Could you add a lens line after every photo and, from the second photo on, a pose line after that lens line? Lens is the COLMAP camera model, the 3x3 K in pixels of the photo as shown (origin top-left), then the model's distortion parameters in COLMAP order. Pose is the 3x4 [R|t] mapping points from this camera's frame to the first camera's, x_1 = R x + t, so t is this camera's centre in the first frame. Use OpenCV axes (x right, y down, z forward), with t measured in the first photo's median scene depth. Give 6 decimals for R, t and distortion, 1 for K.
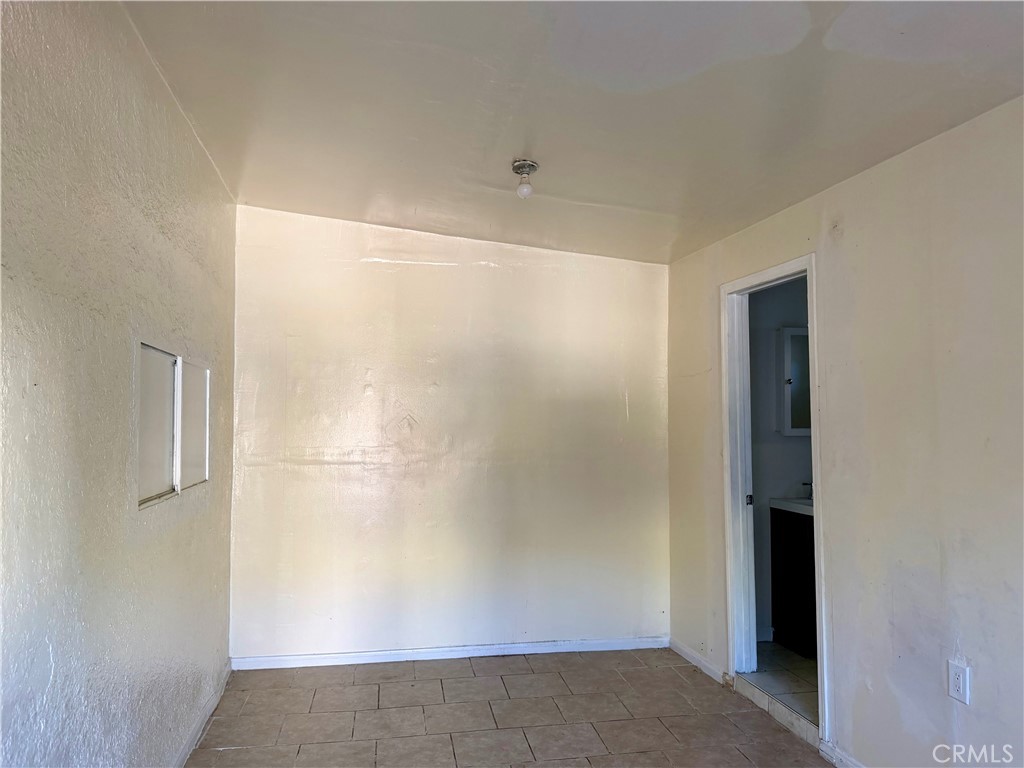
lens RADIAL K [[739.3, 0, 512.0], [0, 739.3, 384.0], [0, 0, 1]] dist [0.089711, -0.147263]
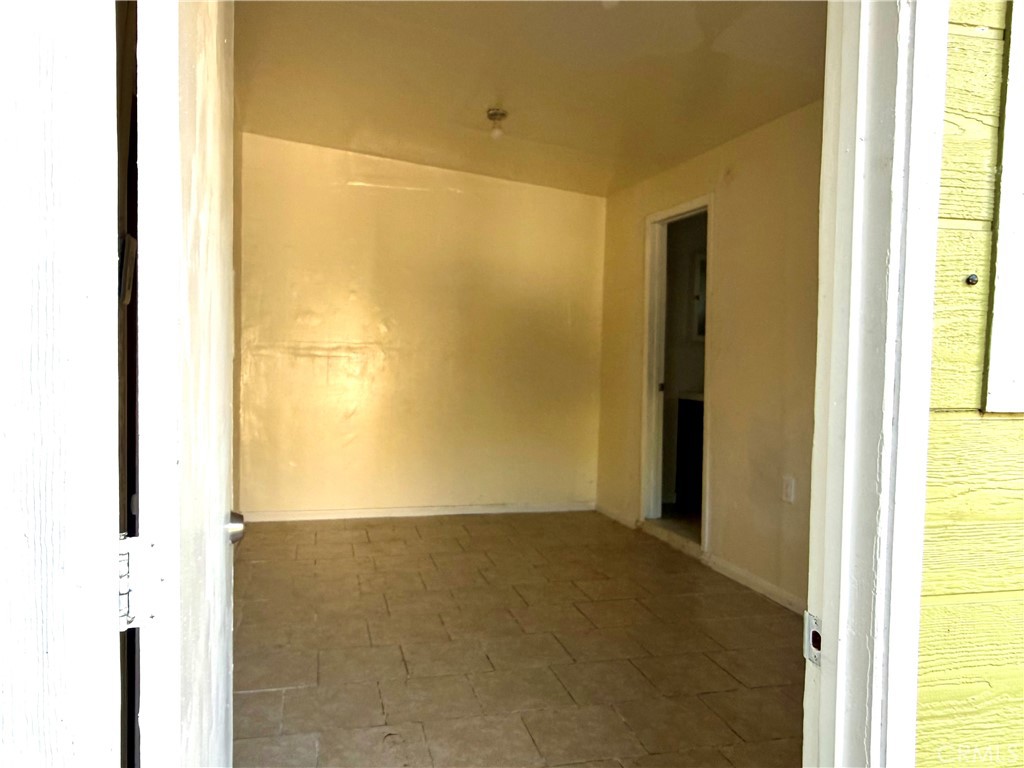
lens RADIAL K [[762.4, 0, 512.0], [0, 762.4, 384.0], [0, 0, 1]] dist [-0.008407, -0.002180]
pose [[0.995551, 0.016863, 0.092704, -0.057779], [-0.024683, 0.996171, 0.083873, 0.046148], [-0.090935, -0.085788, 0.992155, -0.271318]]
